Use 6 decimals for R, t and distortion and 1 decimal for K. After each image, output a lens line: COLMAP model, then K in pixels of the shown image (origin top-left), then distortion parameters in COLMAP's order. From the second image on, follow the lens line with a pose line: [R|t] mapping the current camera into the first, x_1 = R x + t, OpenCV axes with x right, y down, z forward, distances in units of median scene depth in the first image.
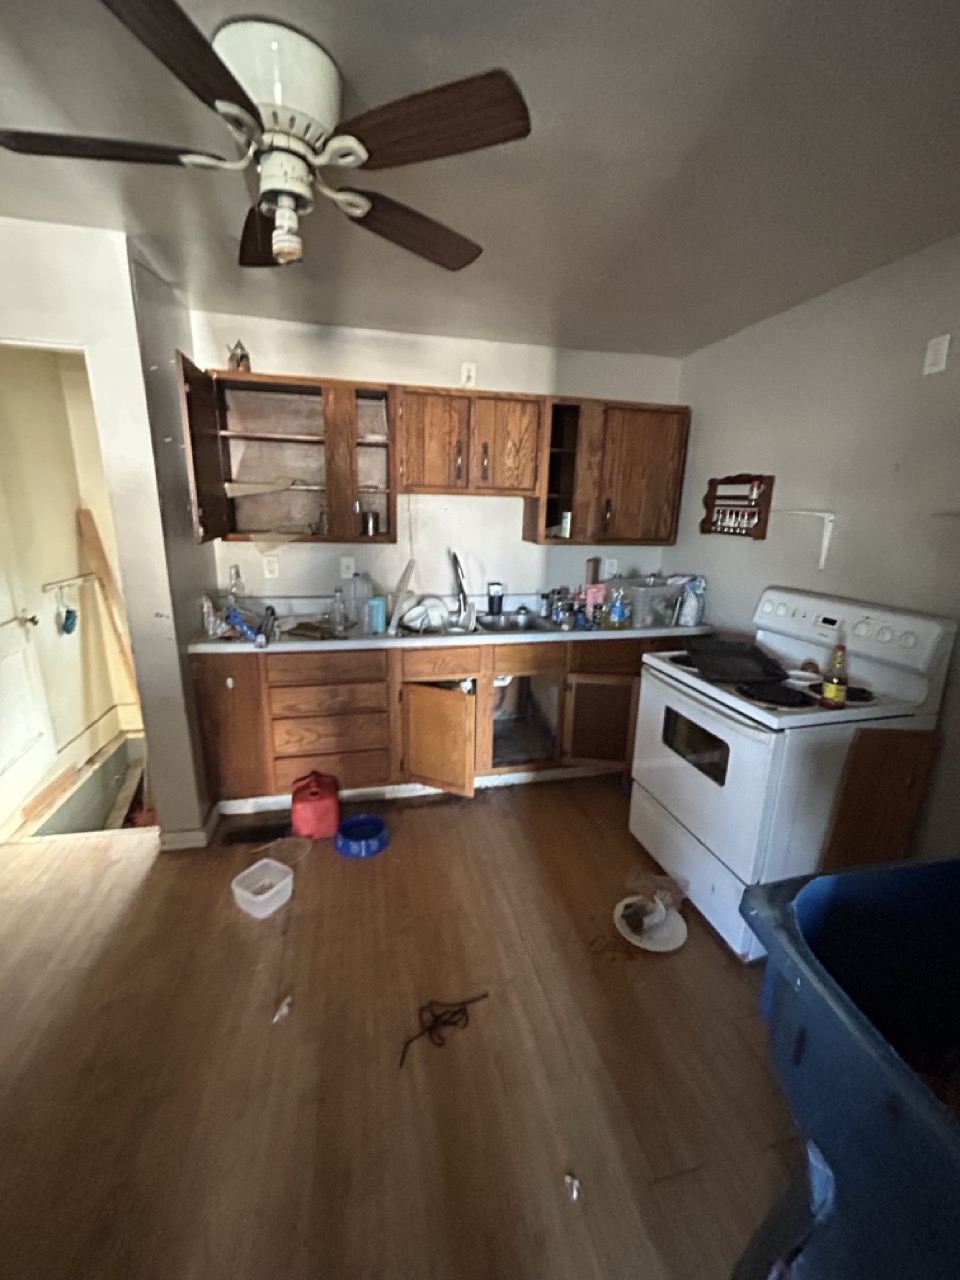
lens RADIAL K [[517.4, 0, 480.8], [0, 517.4, 639.2], [0, 0, 1]] dist [-0.003881, 0.001281]
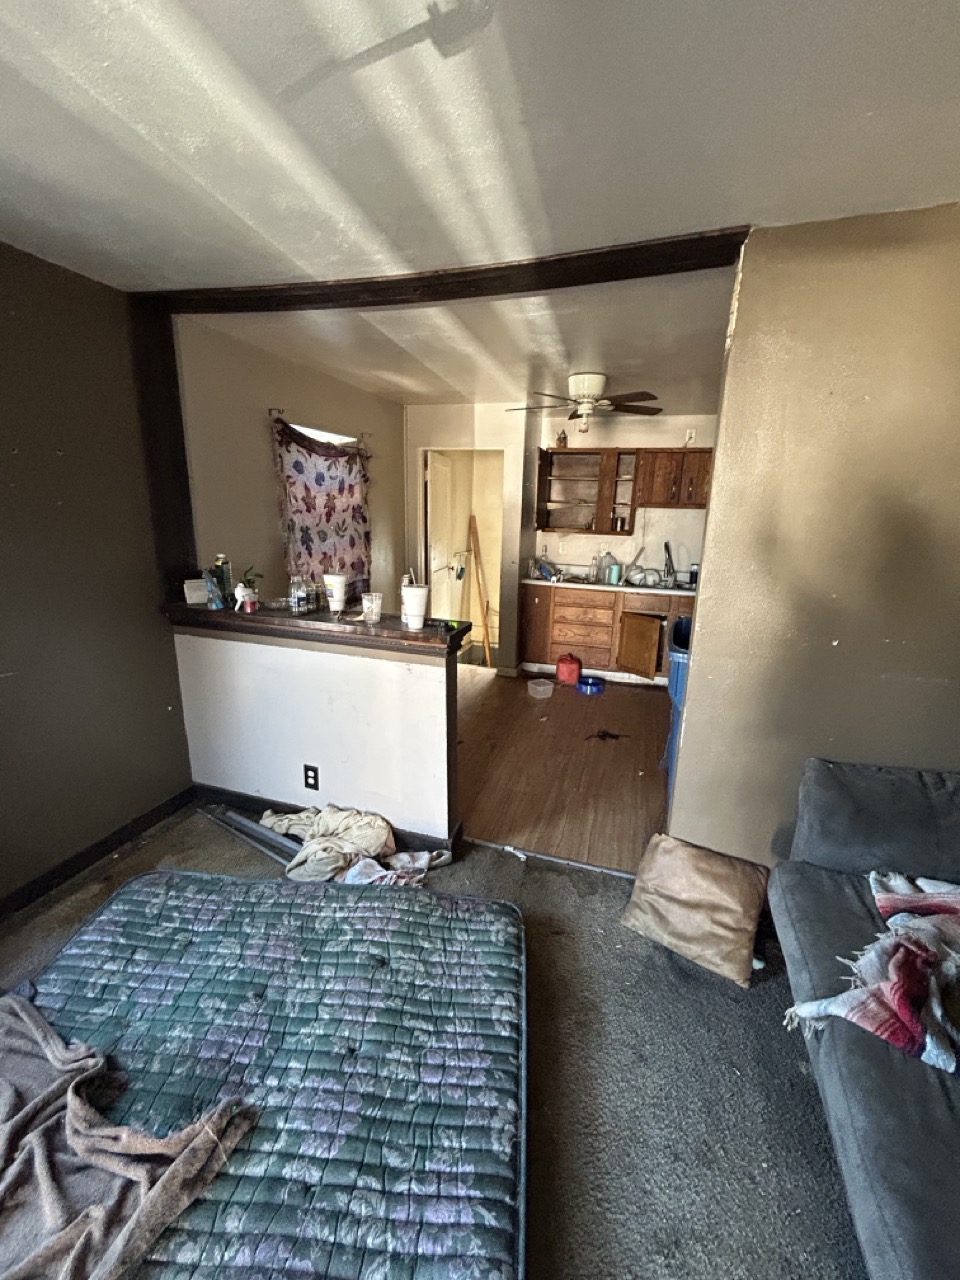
lens RADIAL K [[517.4, 0, 484.8], [0, 517.4, 638.1], [0, 0, 1]] dist [-0.003881, 0.001281]
pose [[0.861577, 0.122131, -0.492716, 0.330725], [-0.132248, 0.991112, 0.014418, 0.210366], [0.490098, 0.052739, 0.870071, -0.794187]]
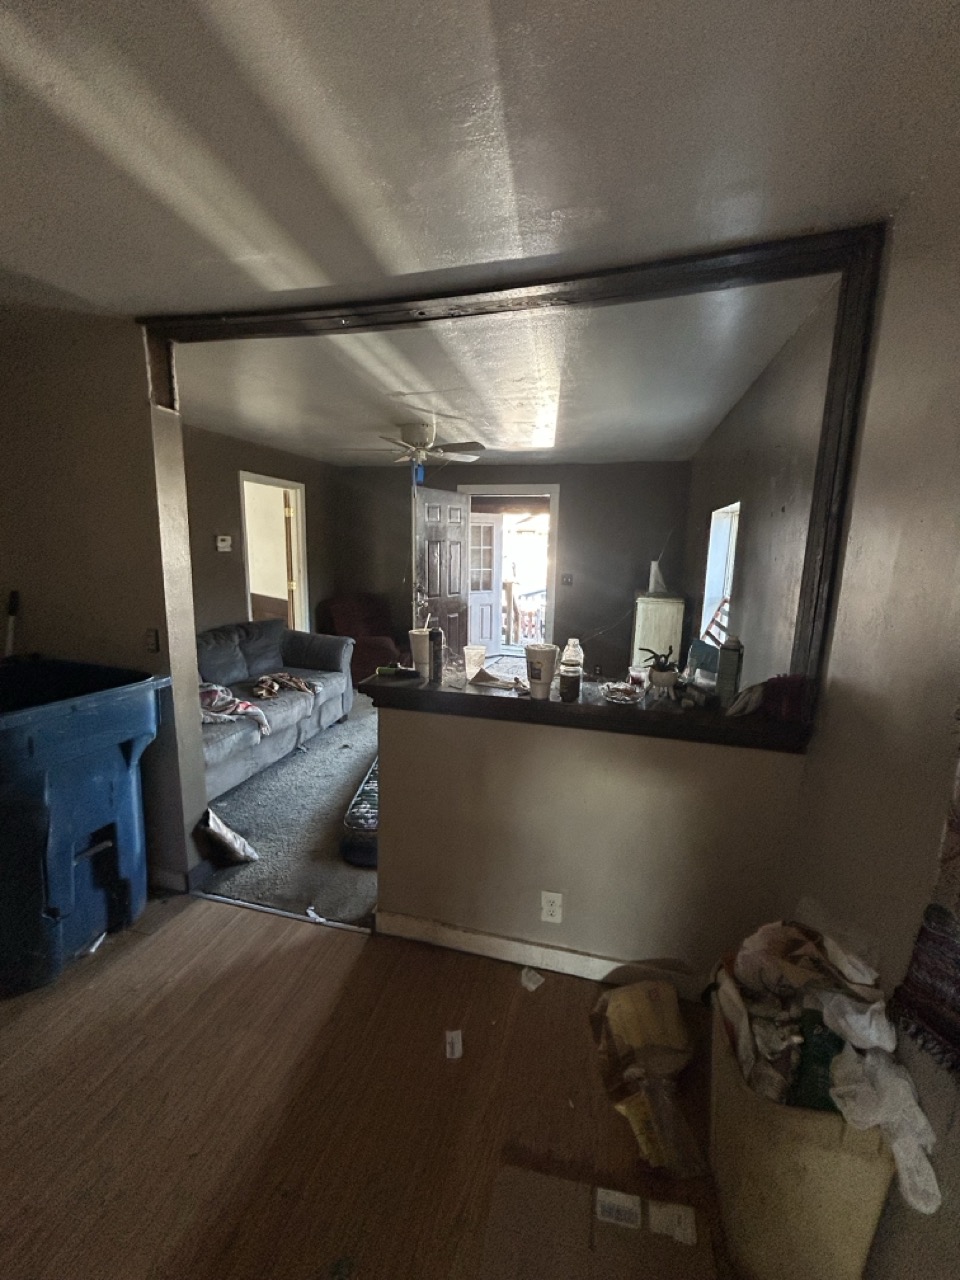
lens RADIAL K [[517.4, 0, 477.2], [0, 517.4, 642.8], [0, 0, 1]] dist [-0.003881, 0.001281]
pose [[-0.881727, -0.136096, 0.451702, -0.600750], [0.069308, 0.909725, 0.409385, -0.141343], [-0.466641, 0.392273, -0.792697, 0.448556]]
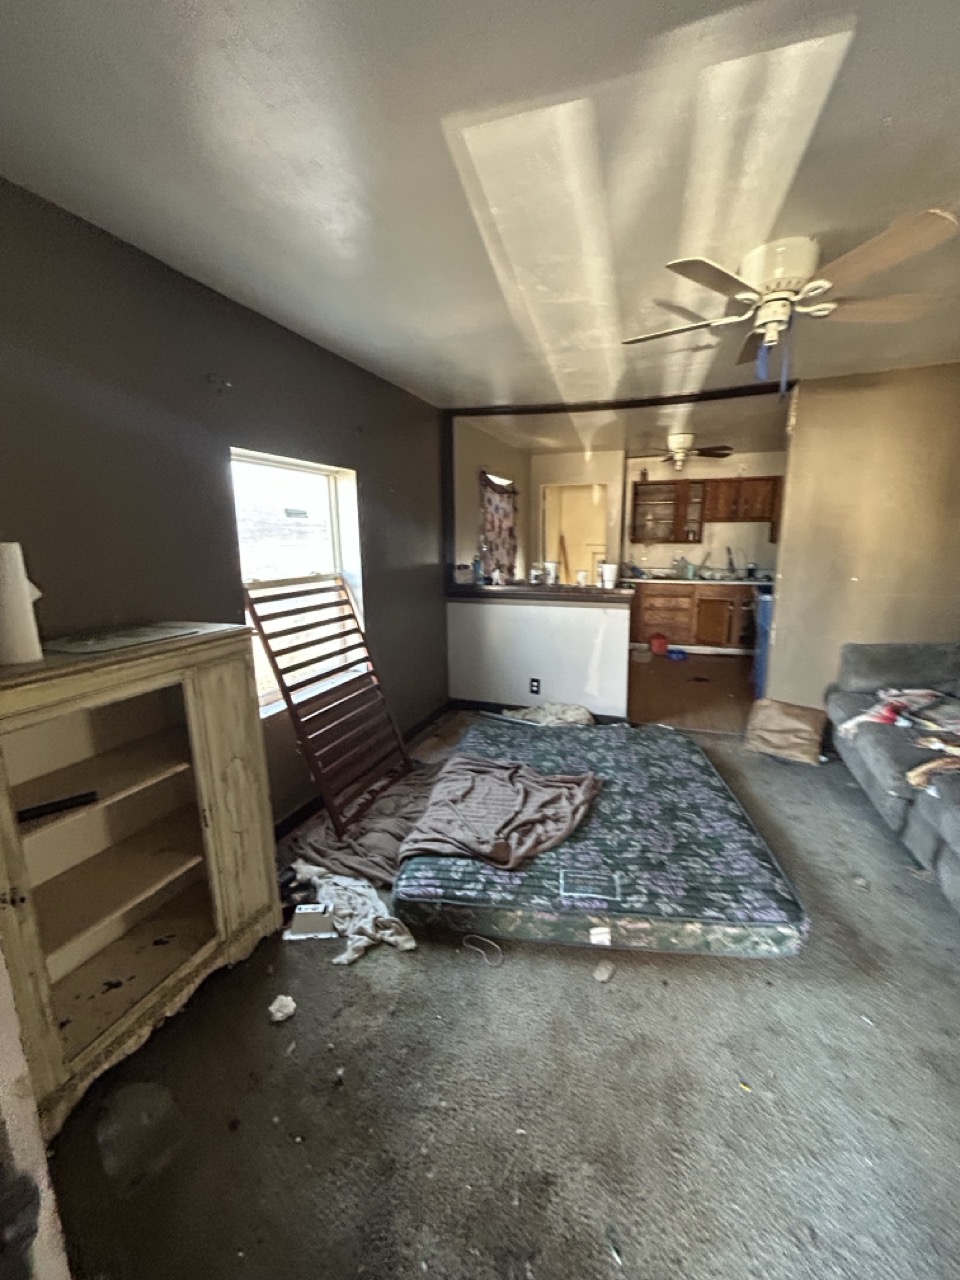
lens RADIAL K [[517.4, 0, 485.3], [0, 517.4, 640.2], [0, 0, 1]] dist [-0.003881, 0.001281]
pose [[0.839828, 0.074525, -0.537713, 0.322432], [-0.108371, 0.993610, -0.031550, 0.453860], [0.531926, 0.084769, 0.842537, -1.538503]]
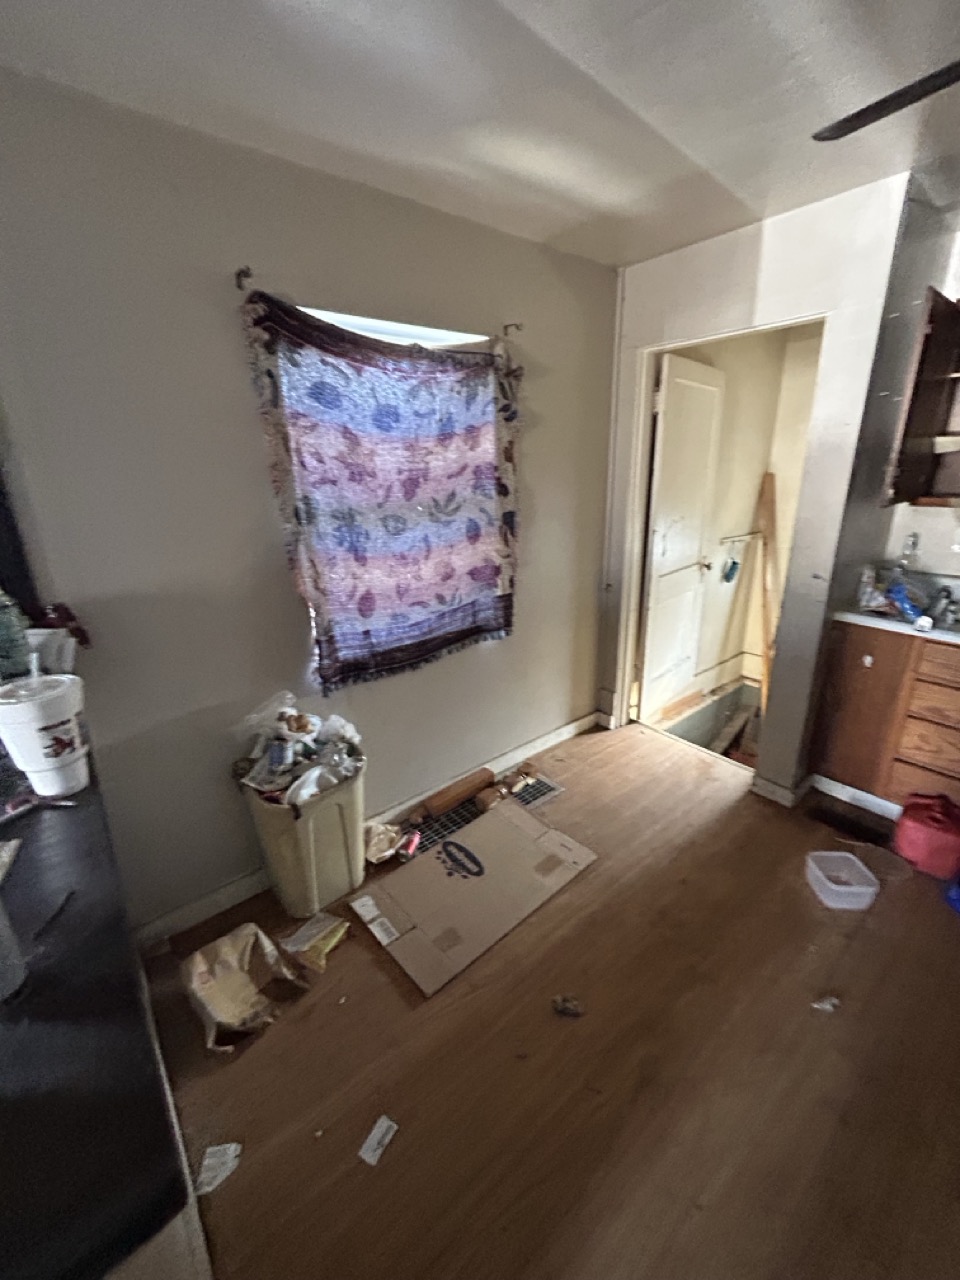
lens RADIAL K [[517.4, 0, 486.6], [0, 517.4, 638.3], [0, 0, 1]] dist [-0.003881, 0.001281]
pose [[0.448509, 0.248494, -0.858540, -0.009928], [-0.193275, 0.964811, 0.178284, 0.011927], [0.872631, 0.085972, 0.480754, -0.034462]]
